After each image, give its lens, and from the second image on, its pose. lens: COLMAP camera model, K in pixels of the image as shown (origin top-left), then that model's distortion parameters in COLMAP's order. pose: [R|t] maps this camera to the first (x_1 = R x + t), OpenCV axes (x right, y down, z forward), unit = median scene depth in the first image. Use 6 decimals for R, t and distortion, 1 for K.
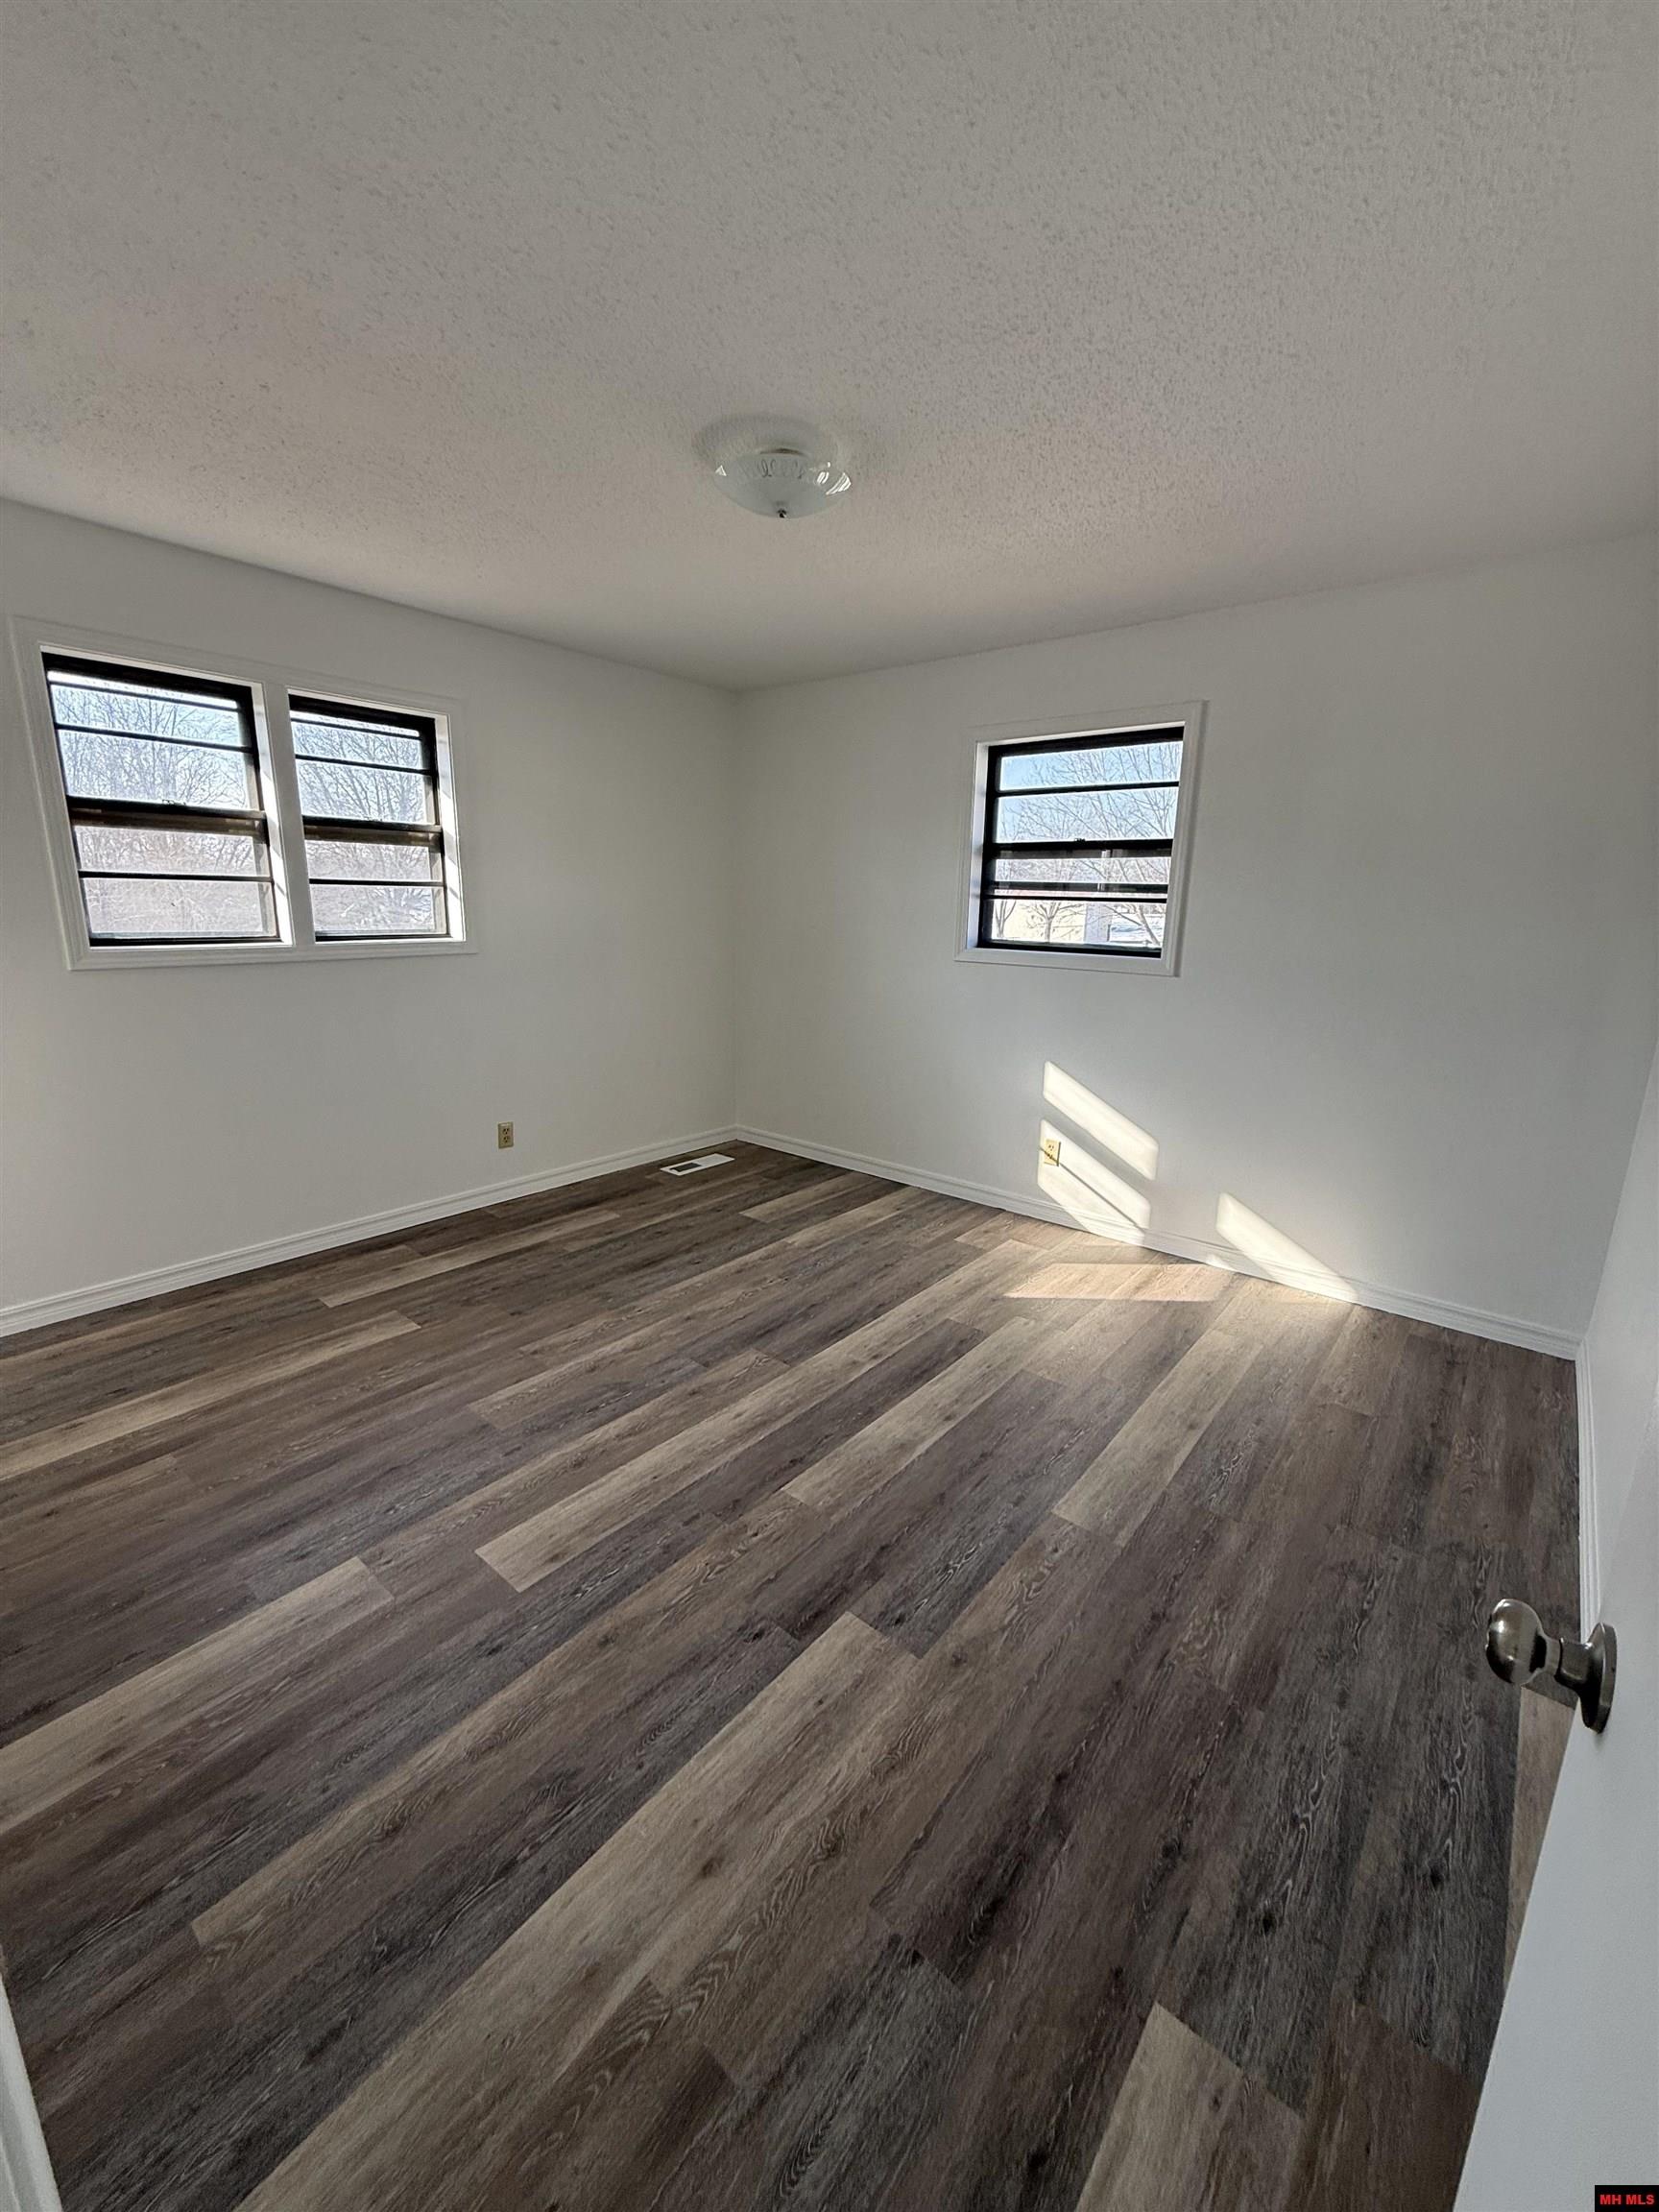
lens RADIAL K [[877.5, 0, 835.6], [0, 877.5, 1101.8], [0, 0, 1]] dist [-0.001200, 0.000681]
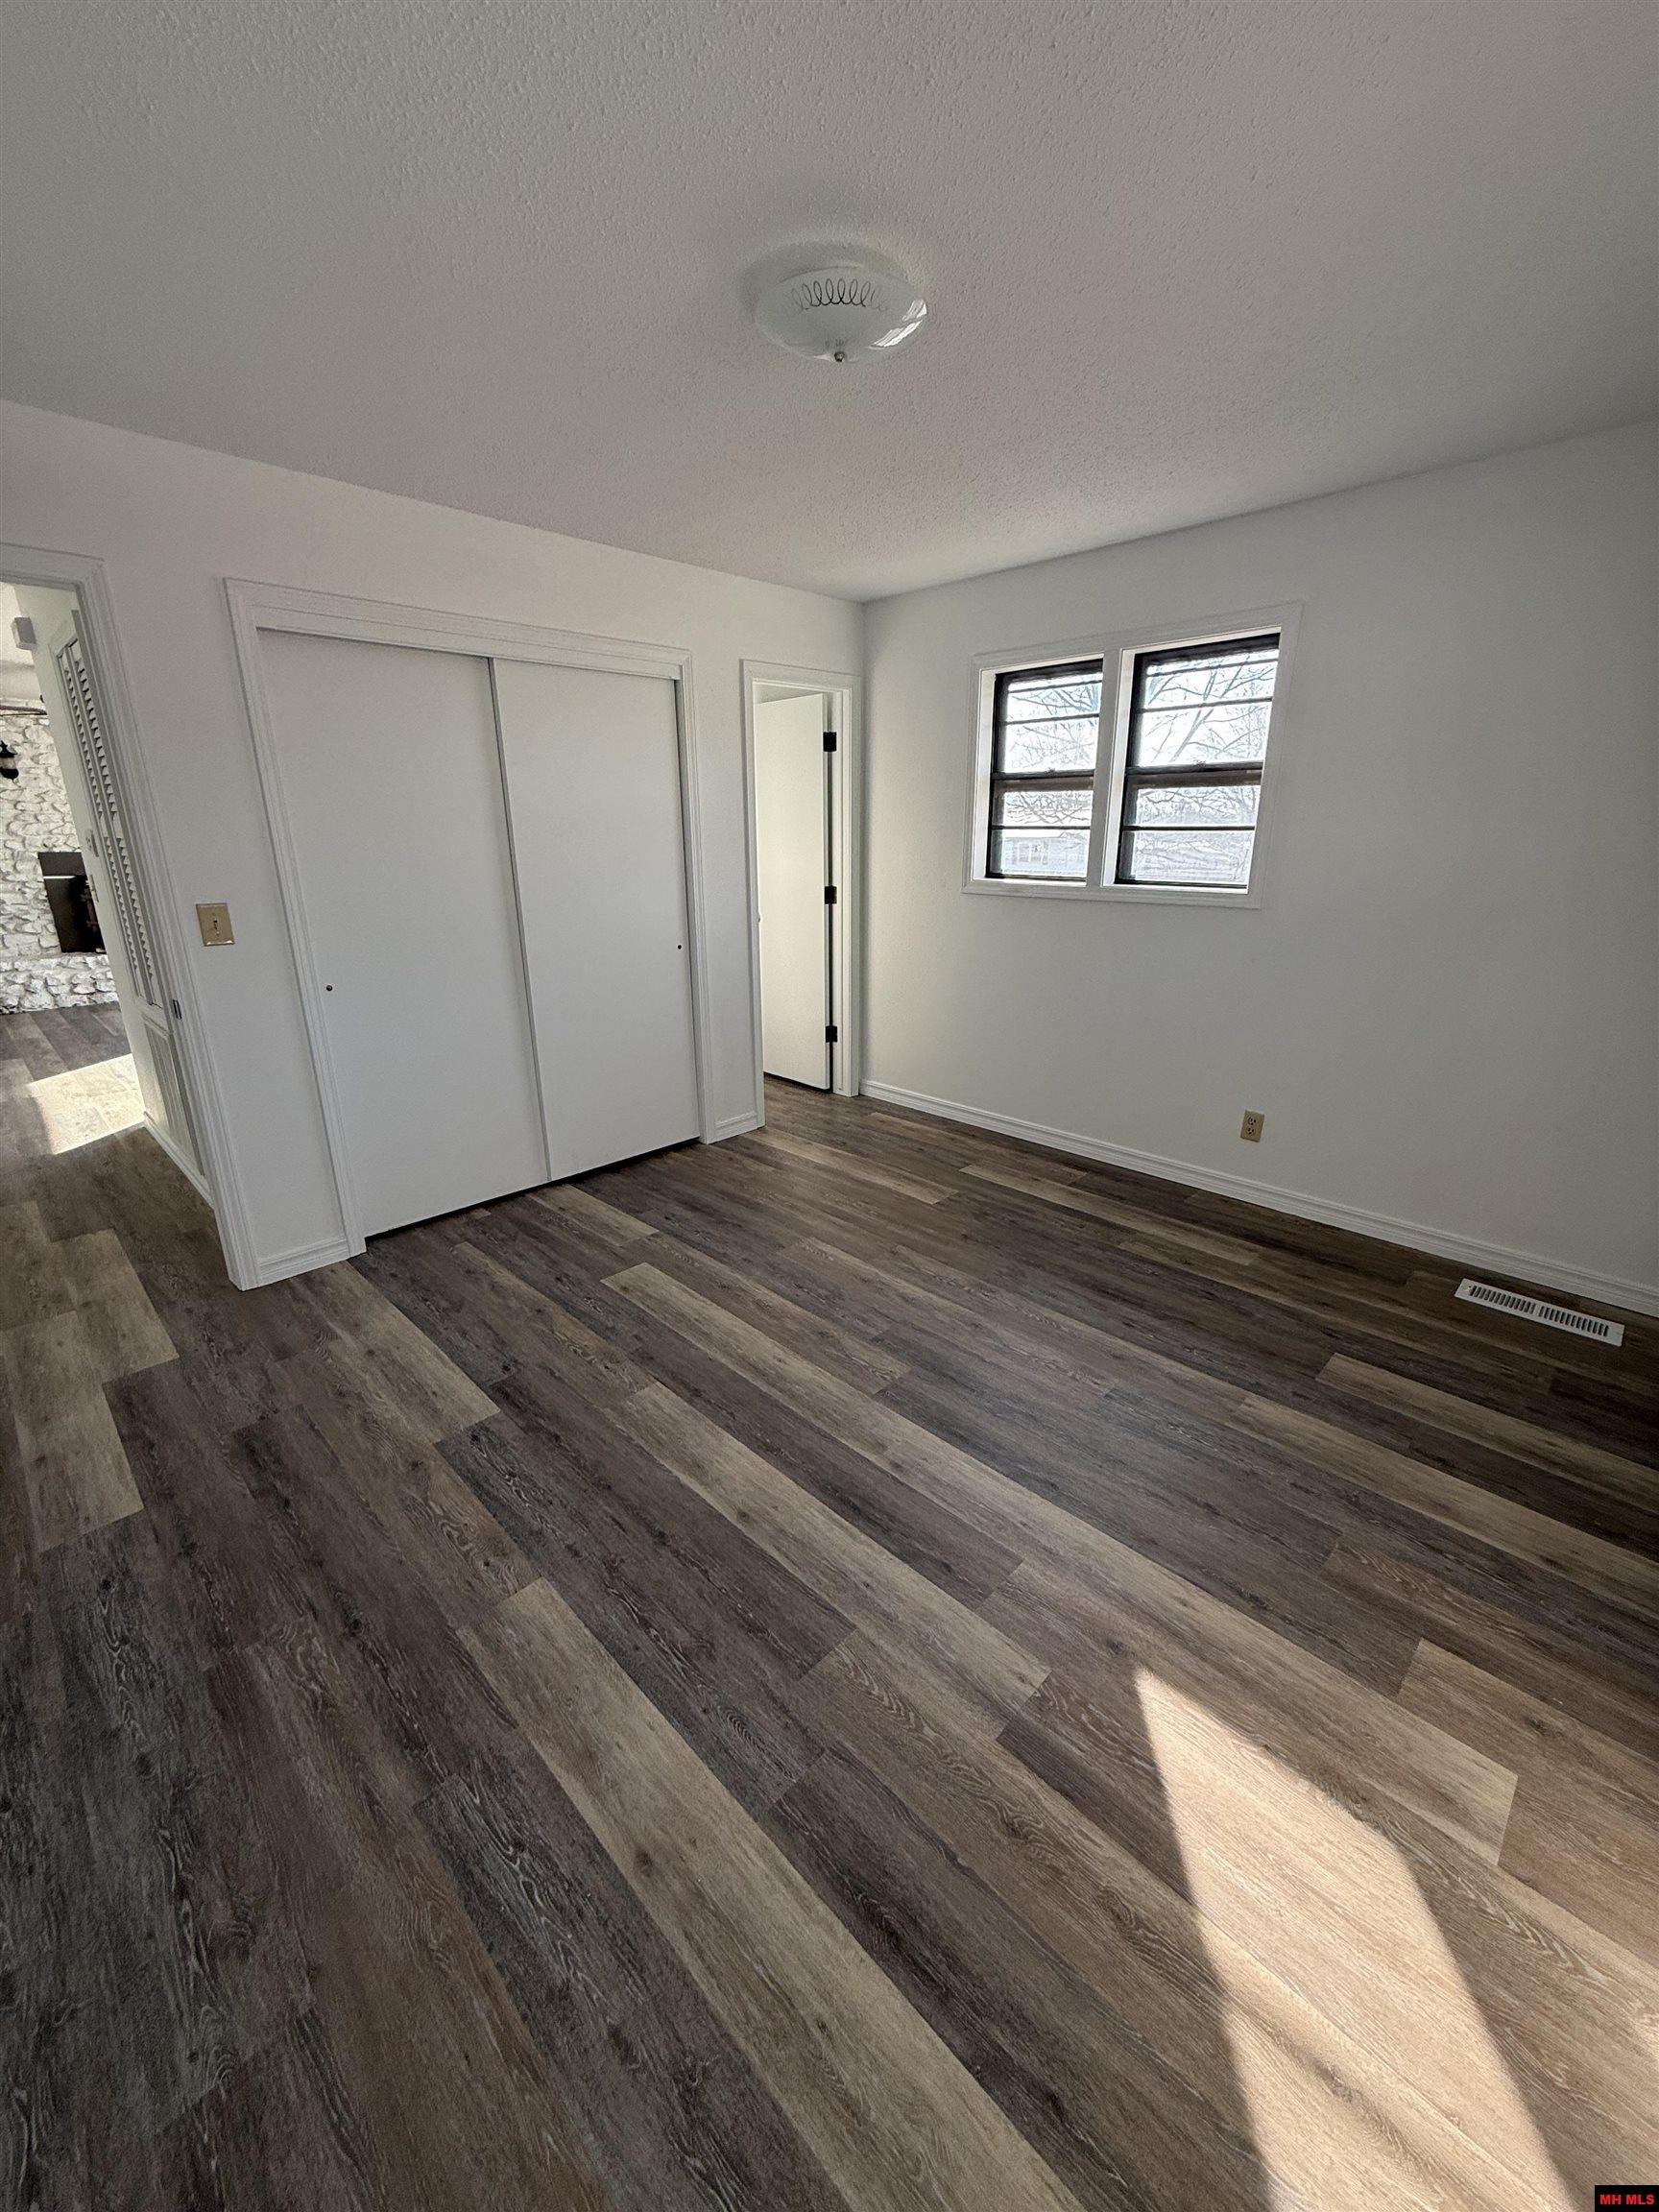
lens RADIAL K [[877.5, 0, 841.0], [0, 877.5, 1115.0], [0, 0, 1]] dist [-0.001200, 0.000681]
pose [[-0.093920, 0.291582, -0.951924, 0.823823], [-0.226402, 0.924844, 0.305625, -0.250099], [0.969495, 0.244221, -0.020847, 1.091491]]
